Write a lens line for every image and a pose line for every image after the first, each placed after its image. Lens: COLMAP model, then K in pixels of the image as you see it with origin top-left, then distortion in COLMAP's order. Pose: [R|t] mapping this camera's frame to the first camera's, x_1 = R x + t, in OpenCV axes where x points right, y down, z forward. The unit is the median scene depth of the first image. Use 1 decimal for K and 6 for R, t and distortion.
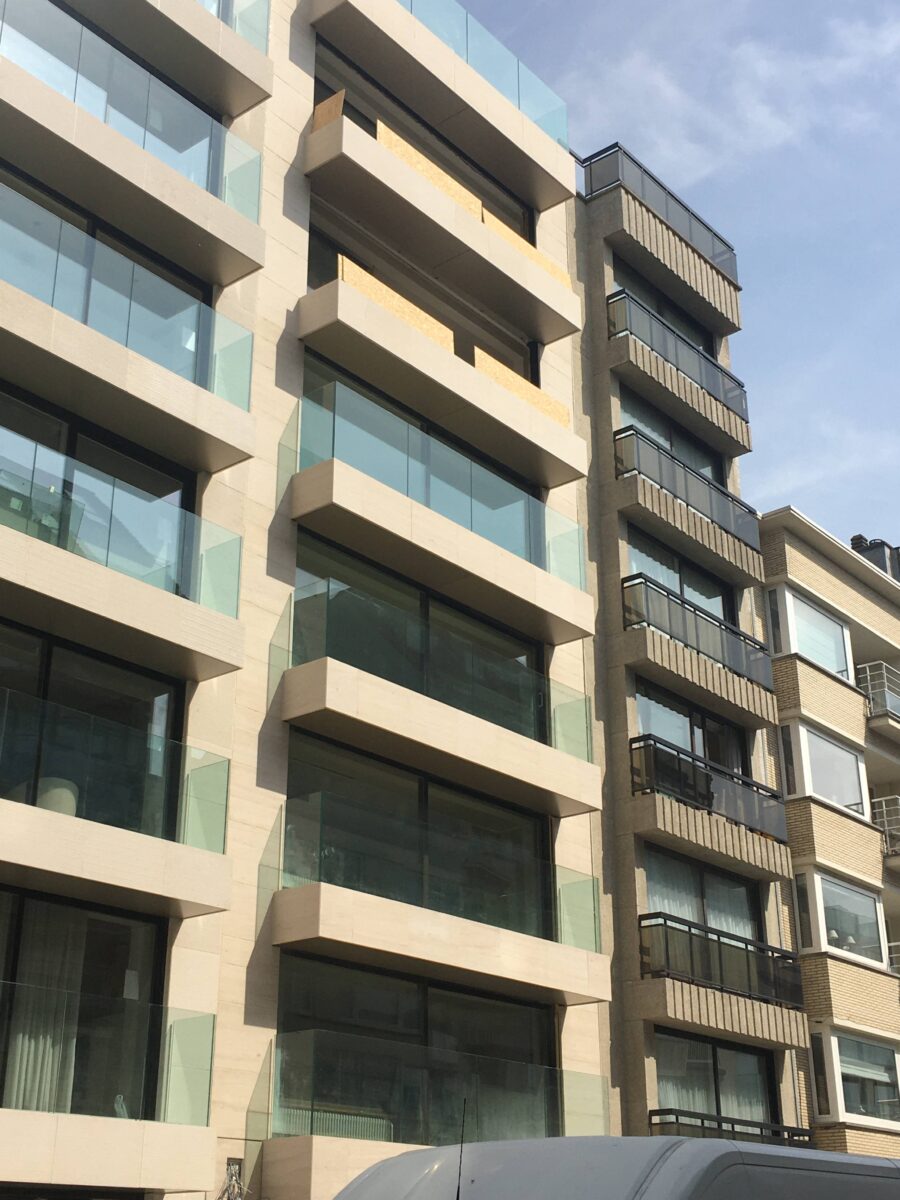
lens RADIAL K [[1603.8, 0, 450.0], [0, 1603.8, 600.0], [0, 0, 1]] dist [0.079629, -0.084500]
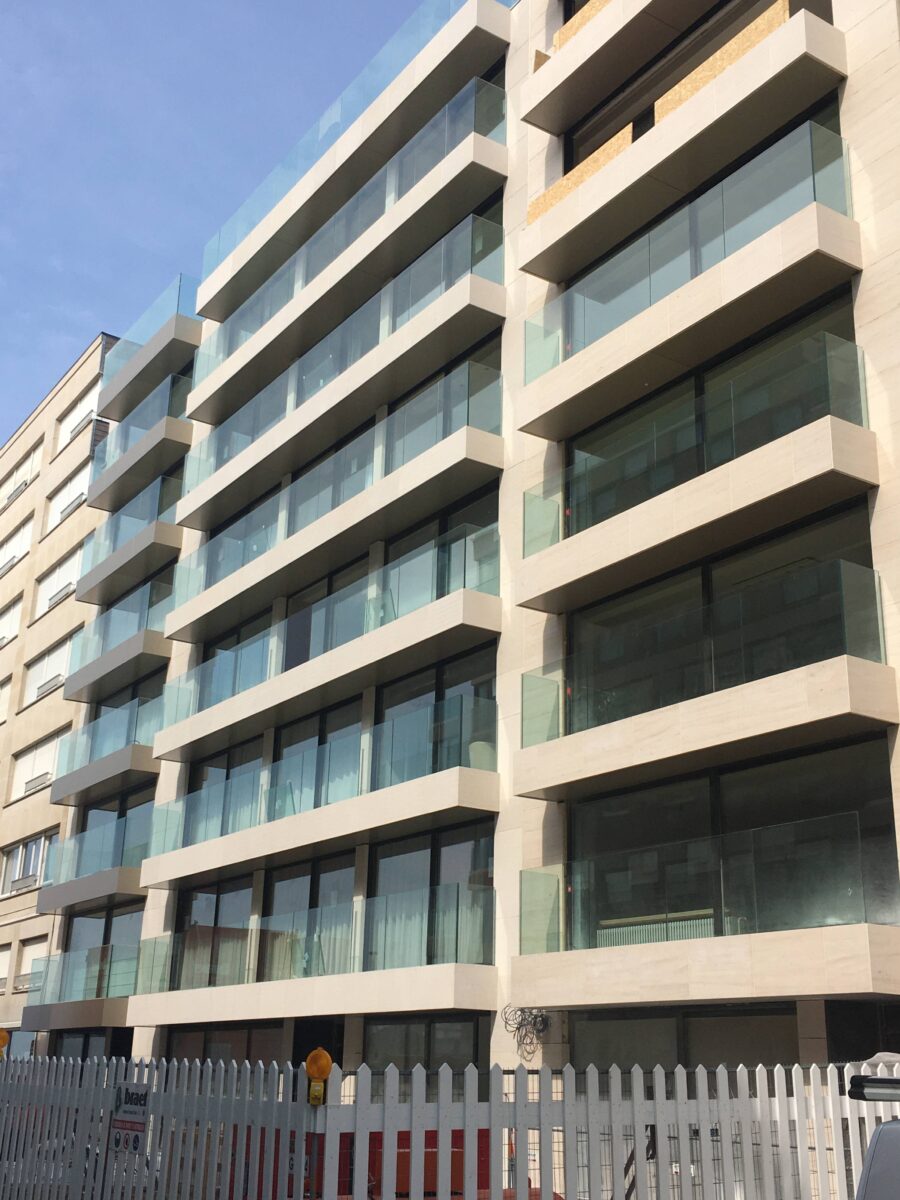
lens RADIAL K [[1367.4, 0, 450.0], [0, 1367.4, 600.0], [0, 0, 1]] dist [0.072077, -0.069488]
pose [[-0.296785, -0.304593, -0.905064, 0.815519], [0.364847, 0.839699, -0.402234, 0.430367], [0.882499, -0.449587, -0.138080, 1.041357]]
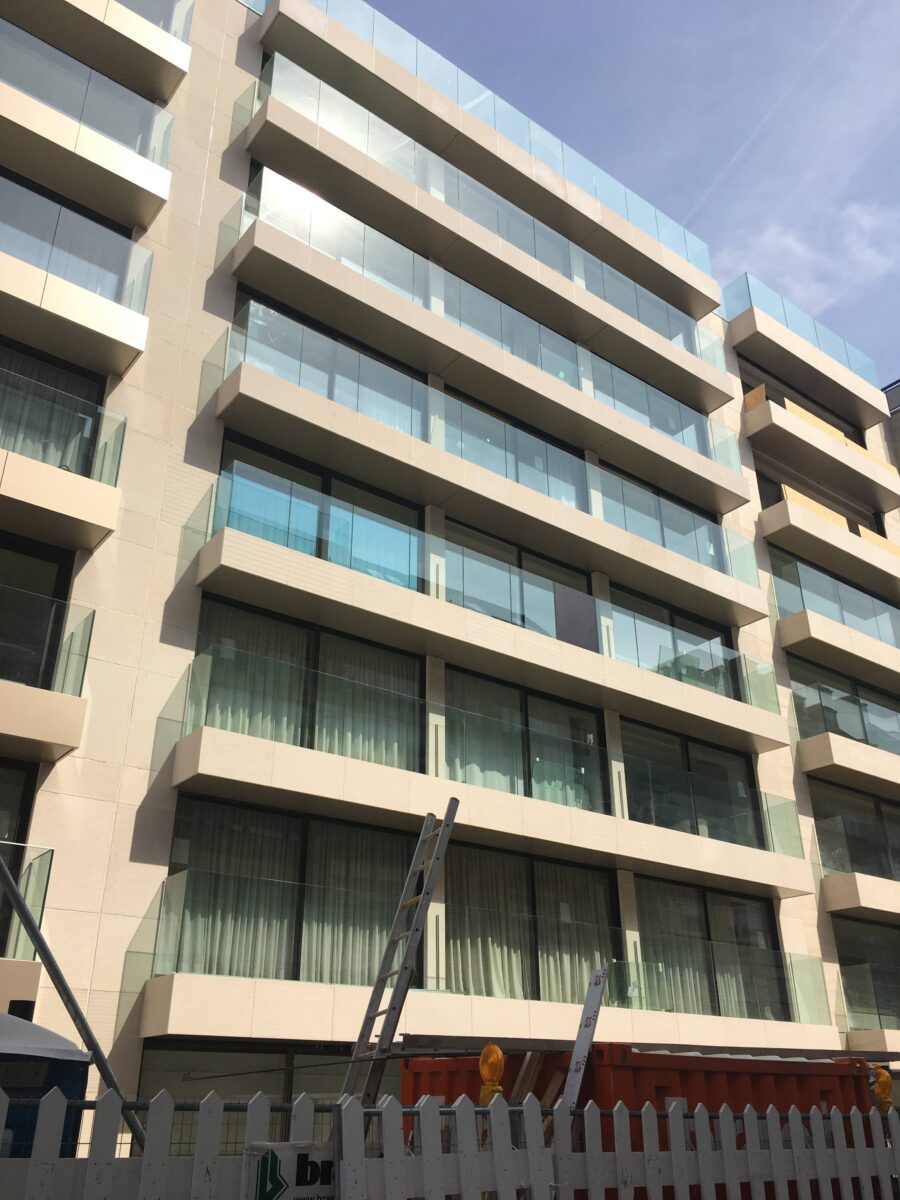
lens RADIAL K [[1028.7, 0, 450.0], [0, 1028.7, 600.0], [0, 0, 1]] dist [0.057428, -0.005141]
pose [[0.972058, -0.096829, -0.213840, -0.201407], [0.085629, 0.994455, -0.061054, -0.064429], [0.218566, 0.041037, 0.974959, -0.126539]]
